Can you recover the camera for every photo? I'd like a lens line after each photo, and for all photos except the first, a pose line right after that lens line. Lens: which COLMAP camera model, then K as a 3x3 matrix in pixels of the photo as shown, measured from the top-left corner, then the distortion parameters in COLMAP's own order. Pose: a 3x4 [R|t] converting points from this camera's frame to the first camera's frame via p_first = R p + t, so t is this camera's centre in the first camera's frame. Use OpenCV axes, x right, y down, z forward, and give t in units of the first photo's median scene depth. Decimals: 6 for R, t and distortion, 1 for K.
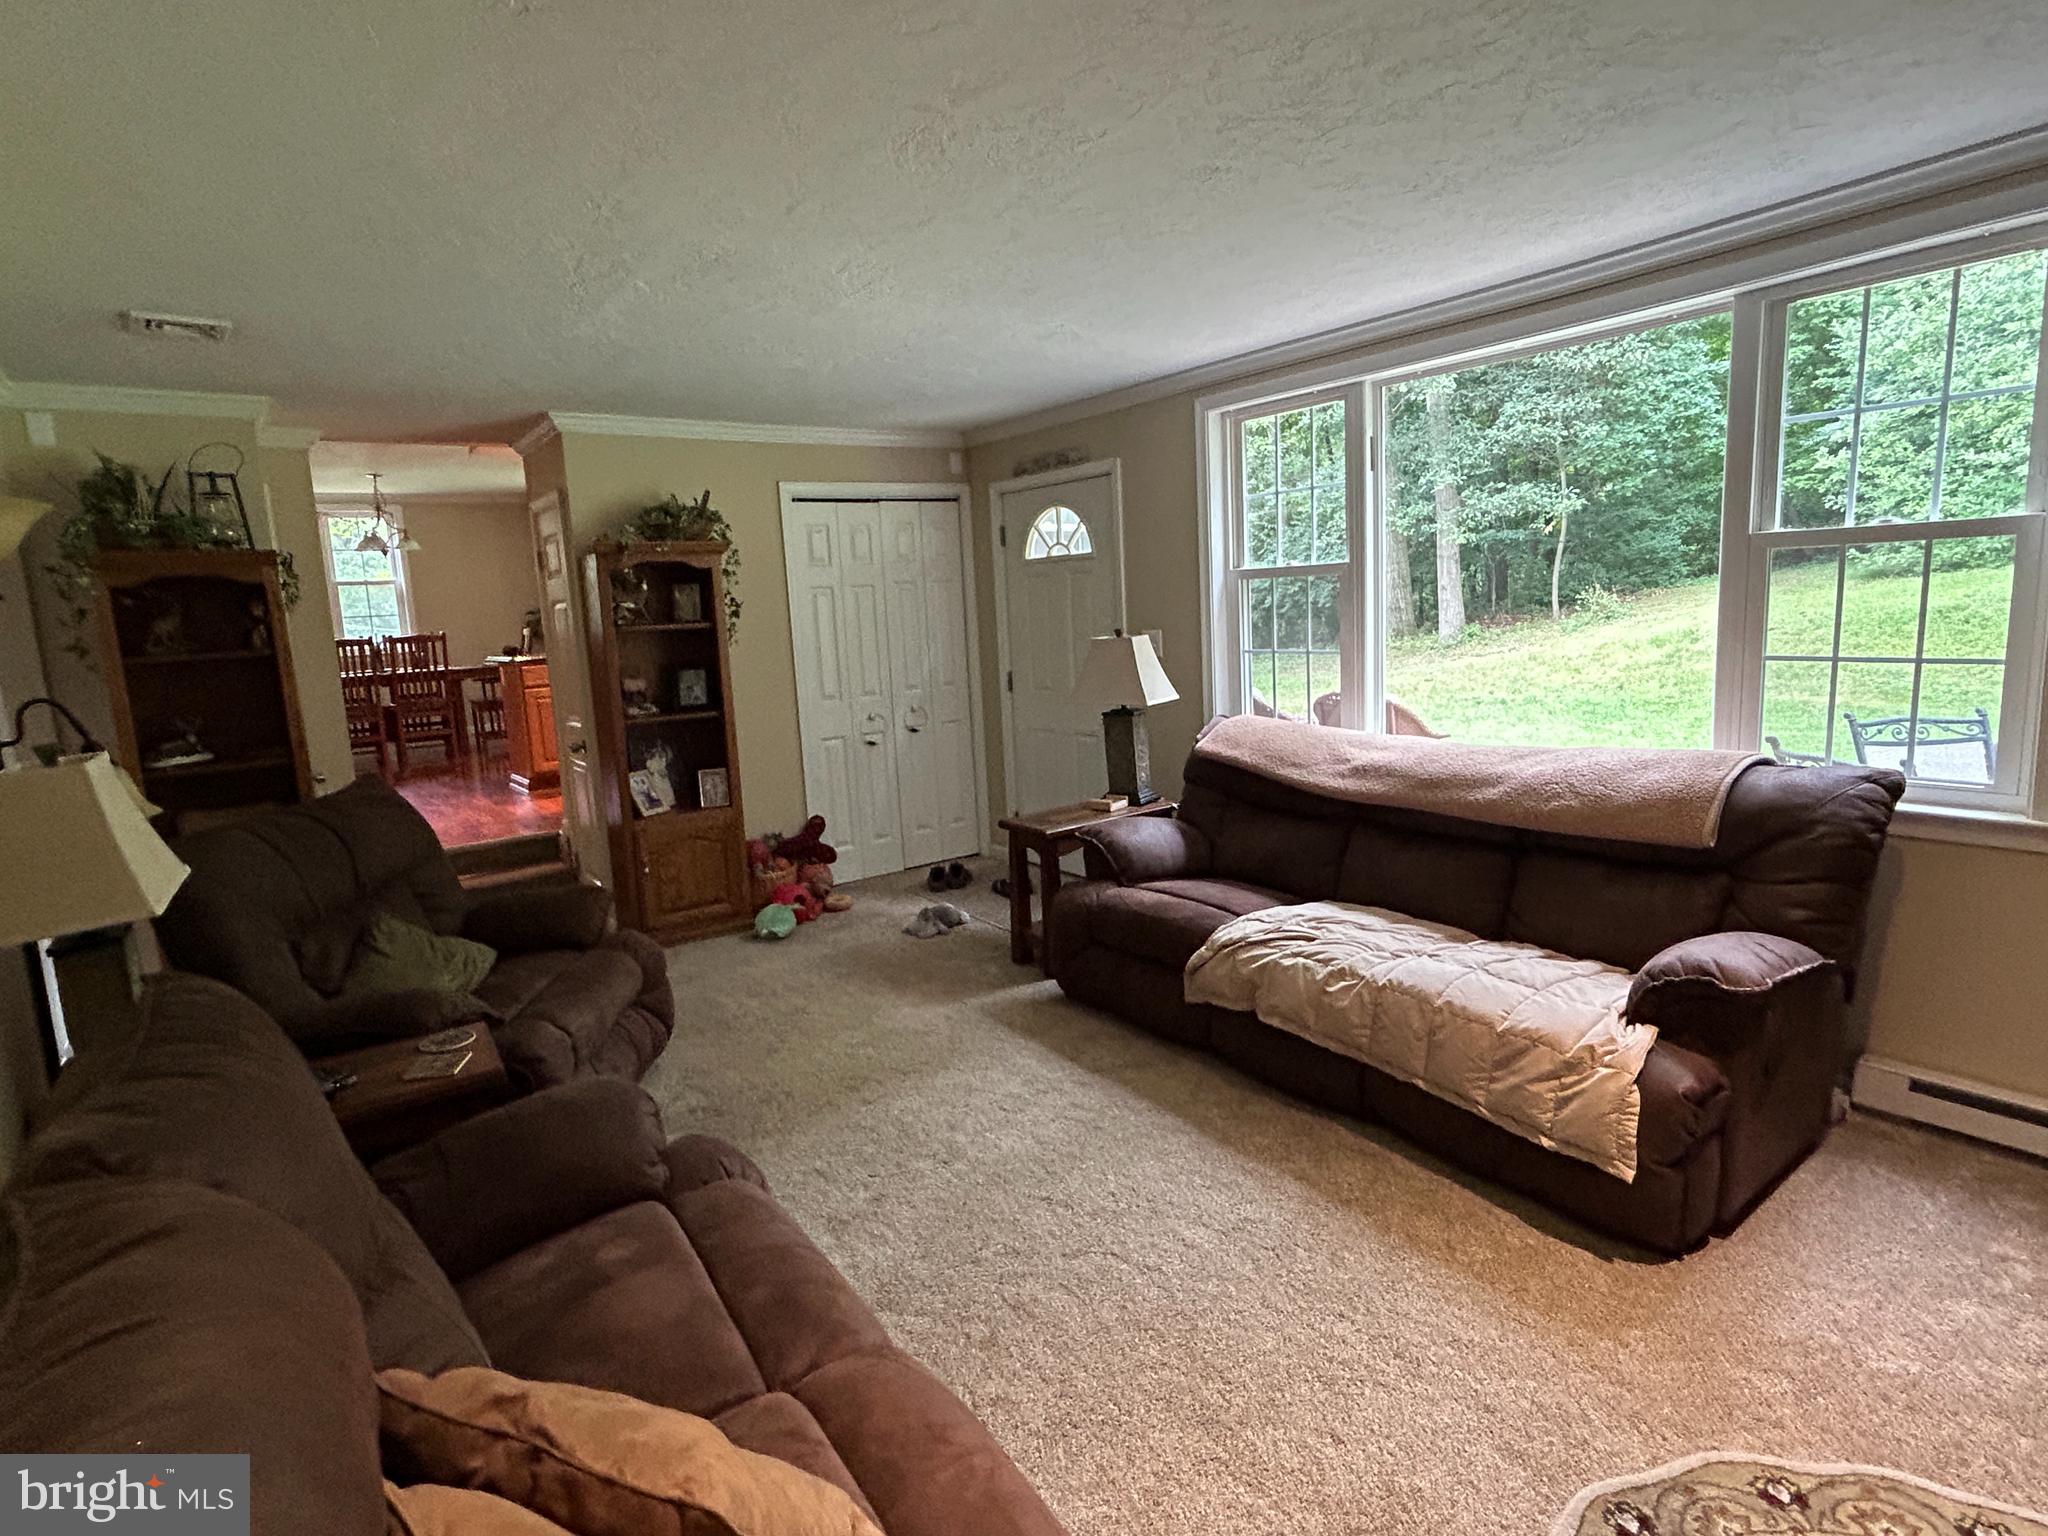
lens RADIAL K [[1096.2, 0, 1024.0], [0, 1096.2, 768.0], [0, 0, 1]] dist [0.002881, 0.001205]
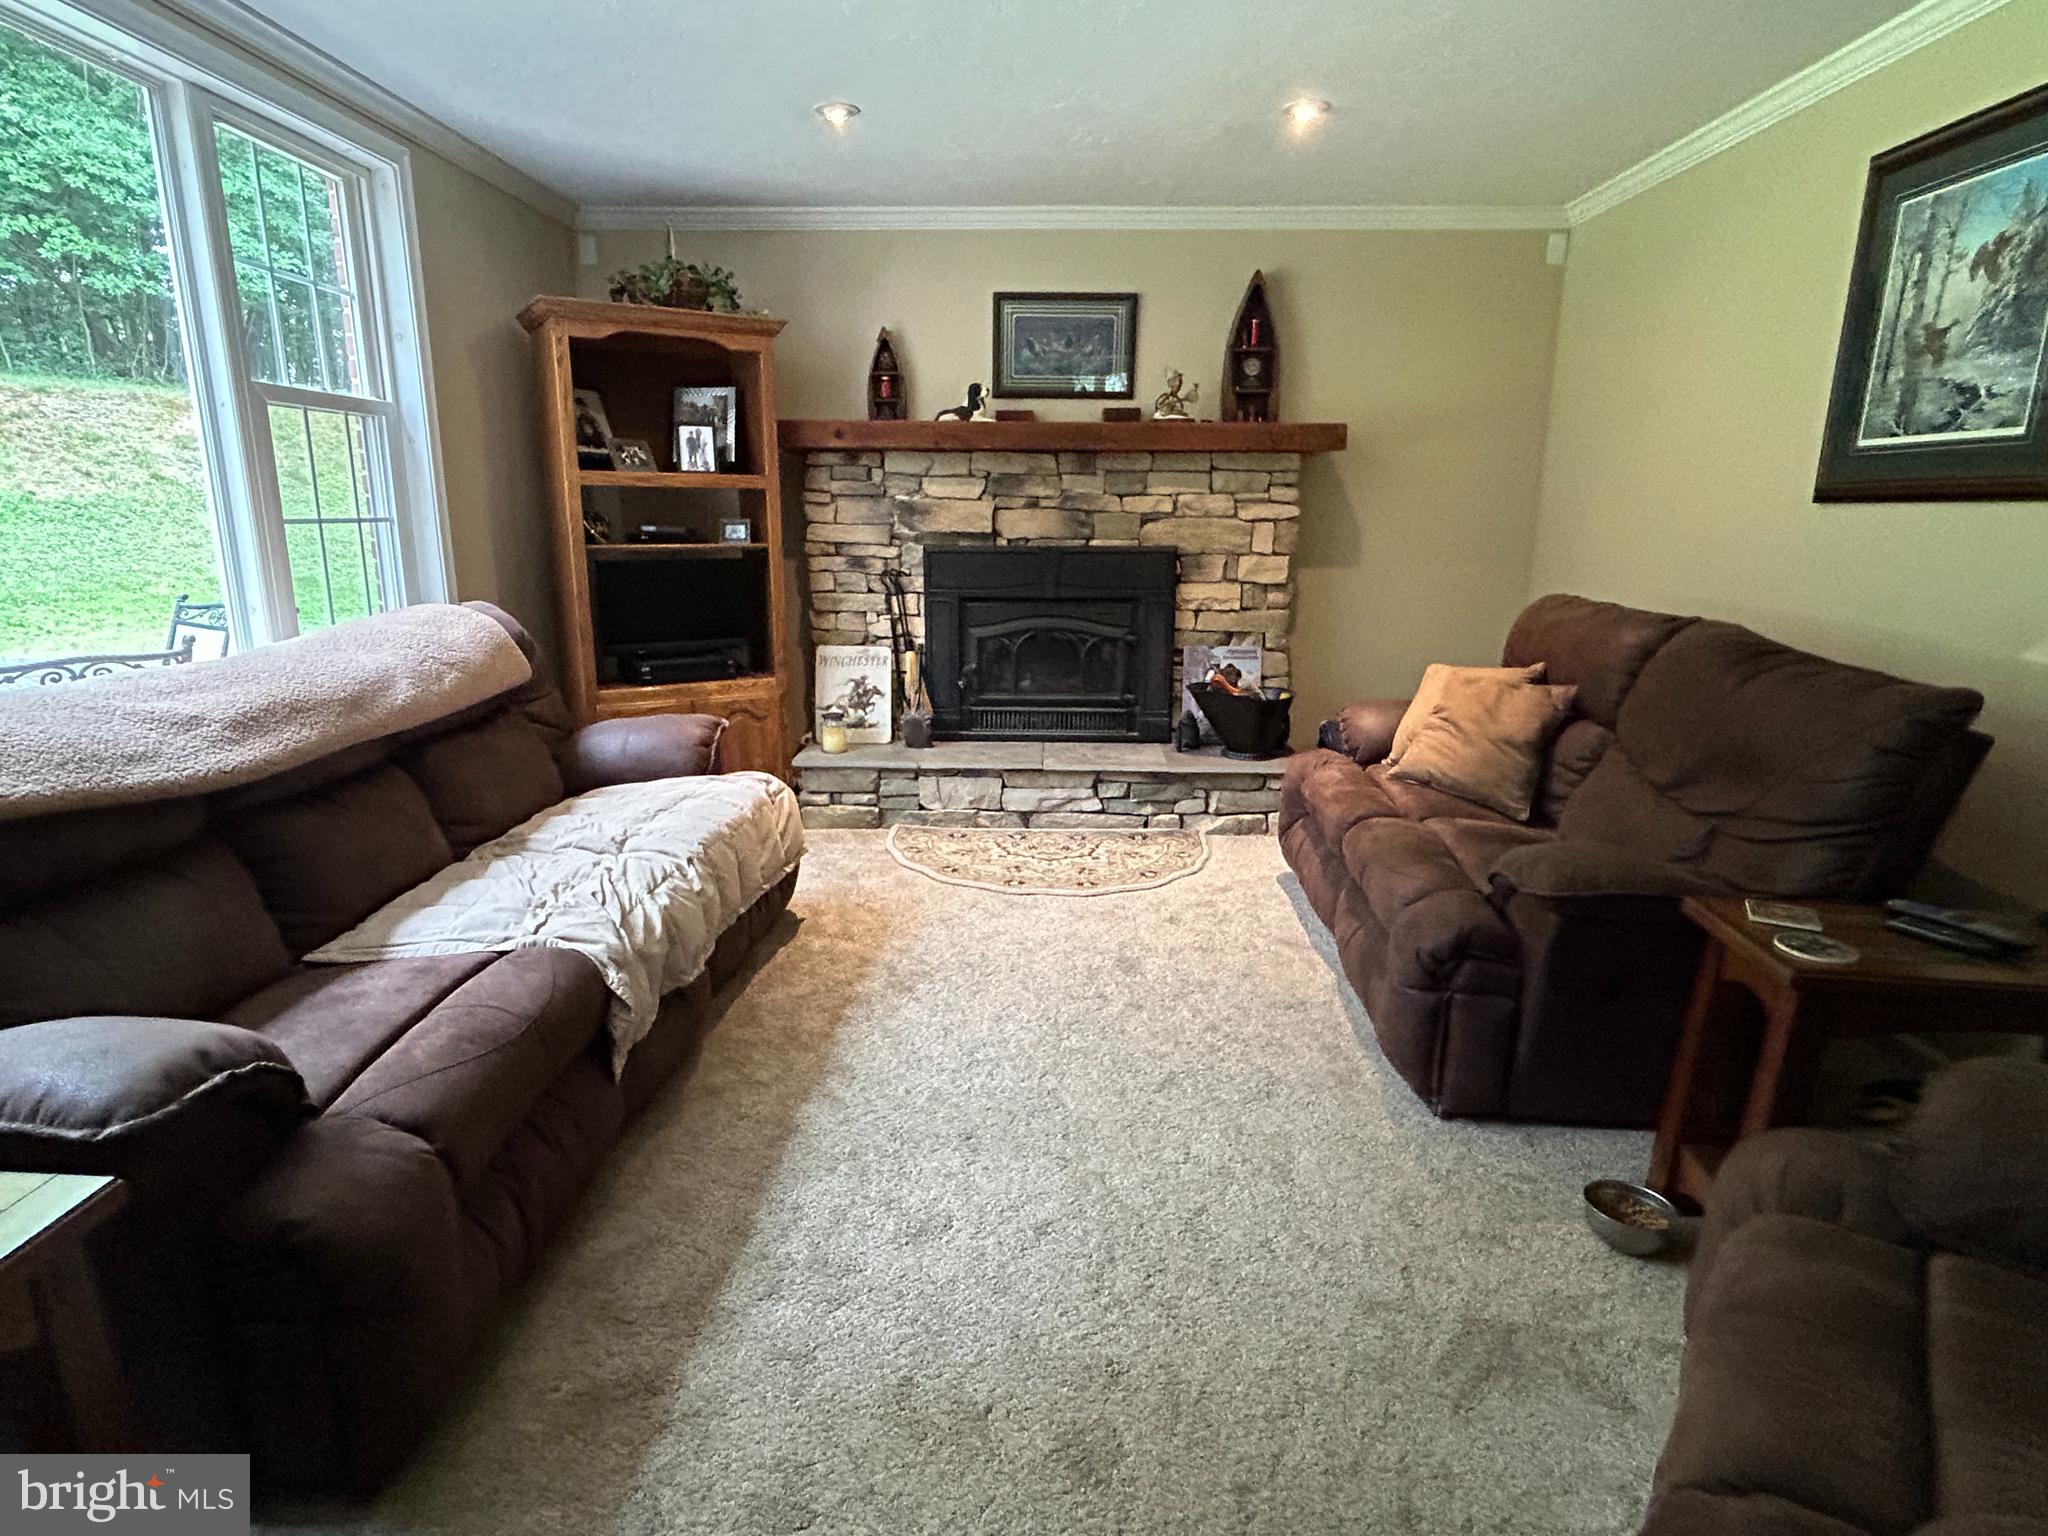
lens RADIAL K [[1096.2, 0, 1024.0], [0, 1096.2, 768.0], [0, 0, 1]] dist [0.002881, 0.001205]
pose [[-0.794355, -0.096932, 0.599671, -0.351618], [0.128692, 0.937925, 0.322080, -0.106352], [-0.593666, 0.333019, -0.732571, 1.193667]]
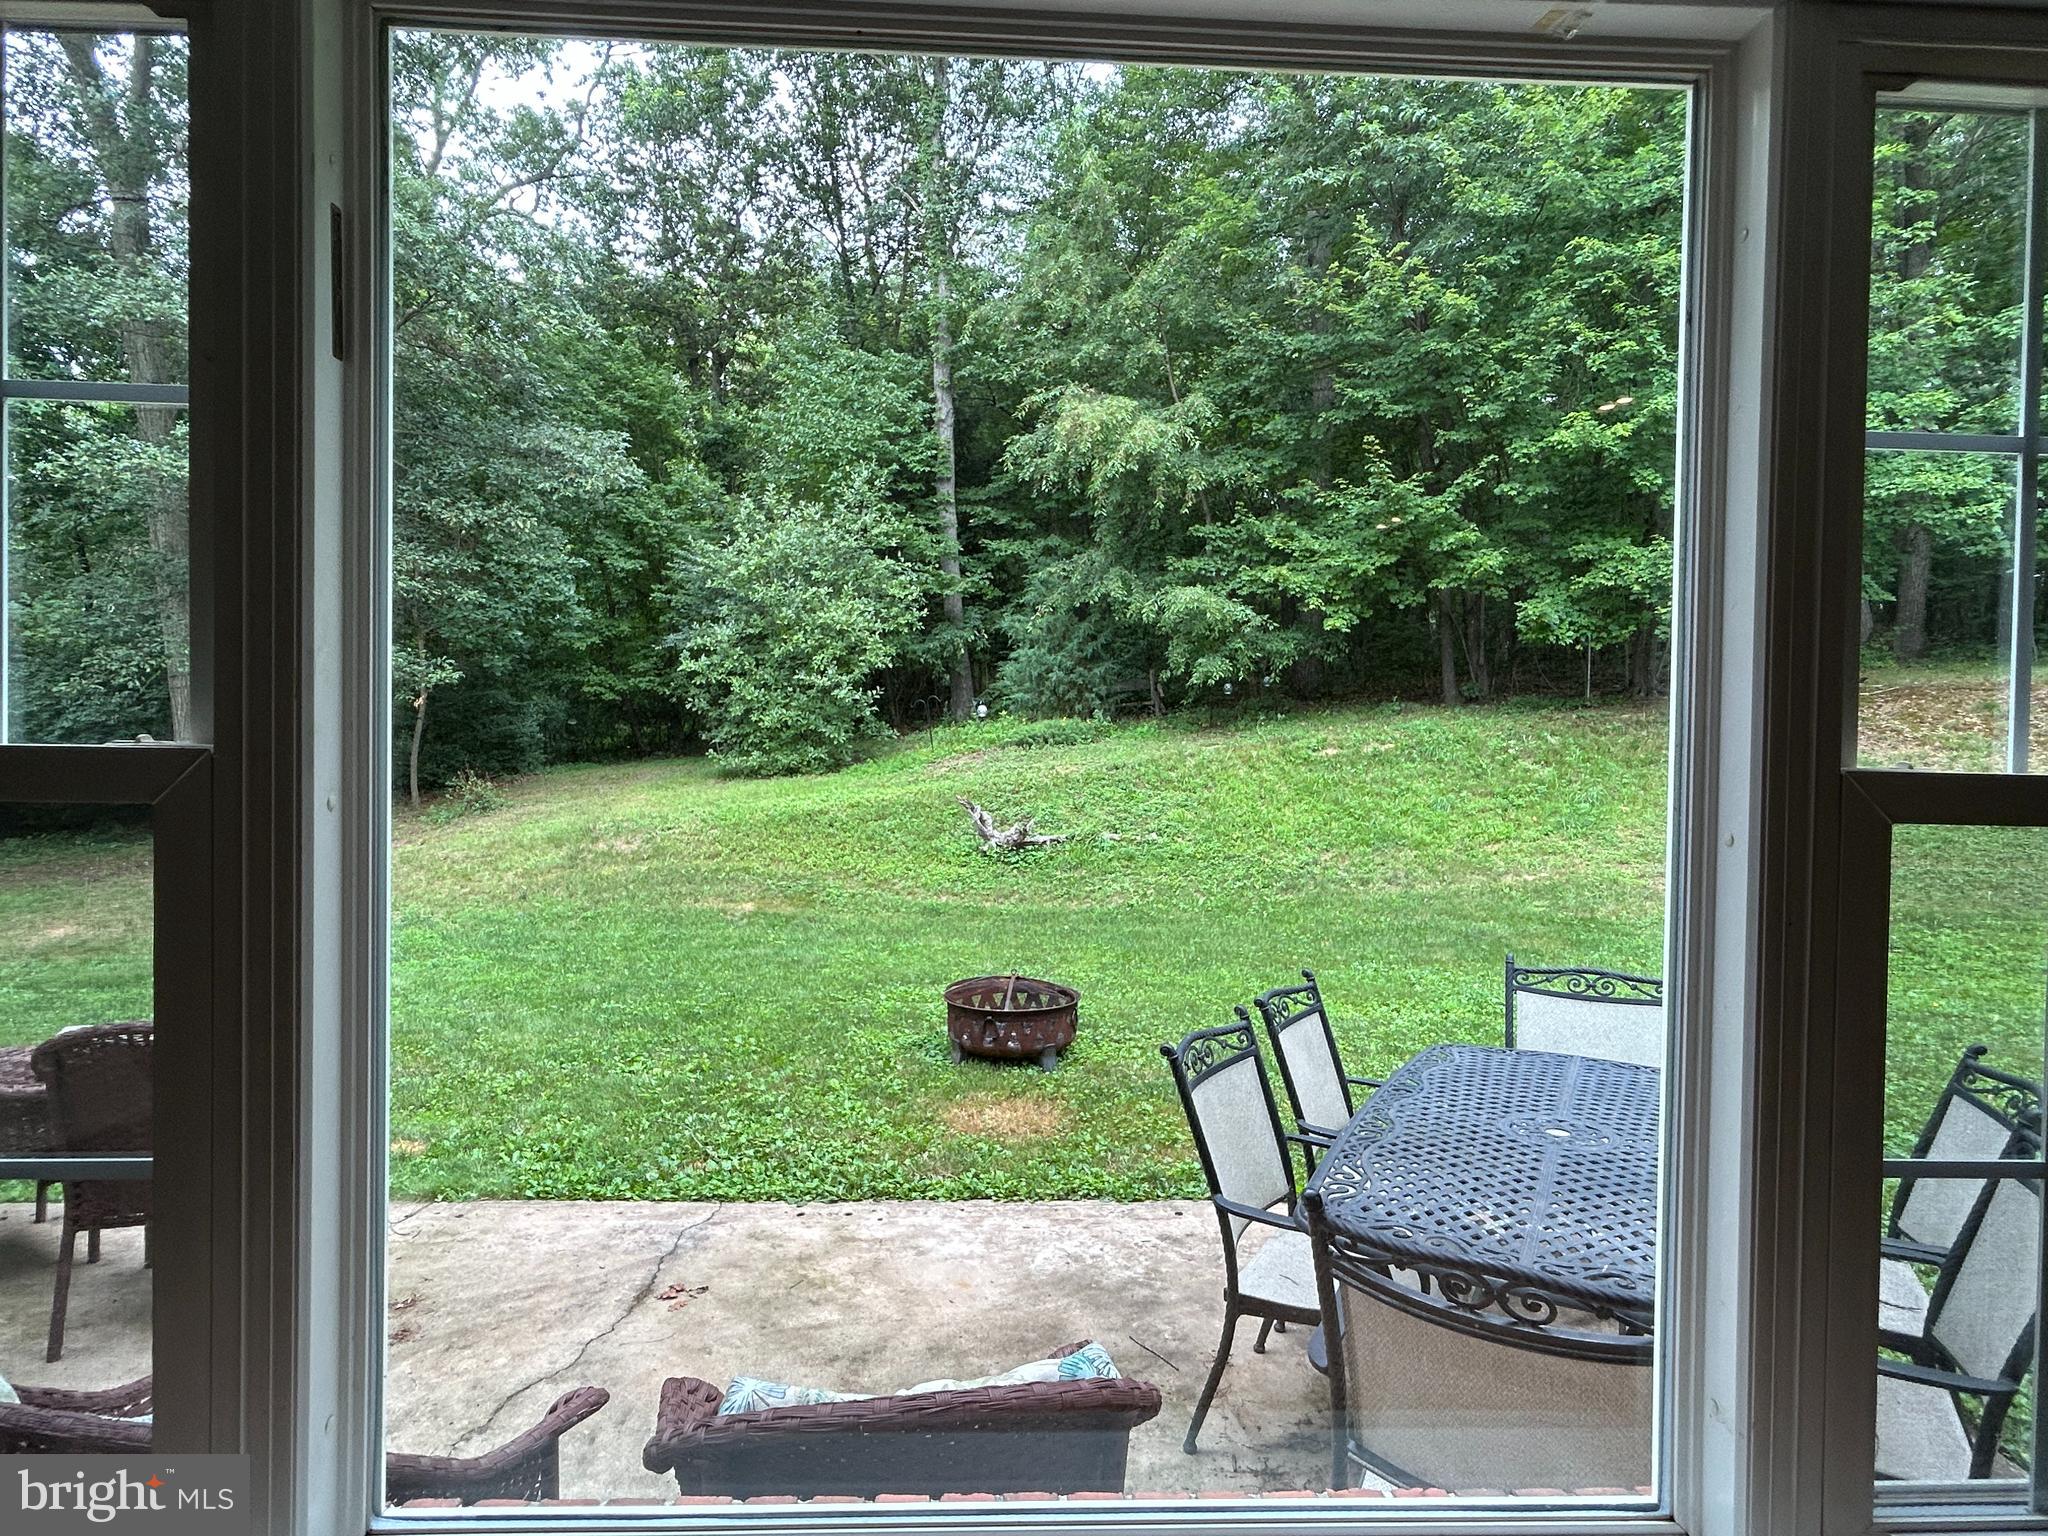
lens RADIAL K [[1096.2, 0, 1024.0], [0, 1096.2, 768.0], [0, 0, 1]] dist [0.002881, 0.001205]
pose [[0.556811, 0.049894, 0.829140, 0.055829], [0.084152, 0.989670, -0.116067, -0.039317], [-0.826366, 0.134402, 0.546860, 0.202872]]
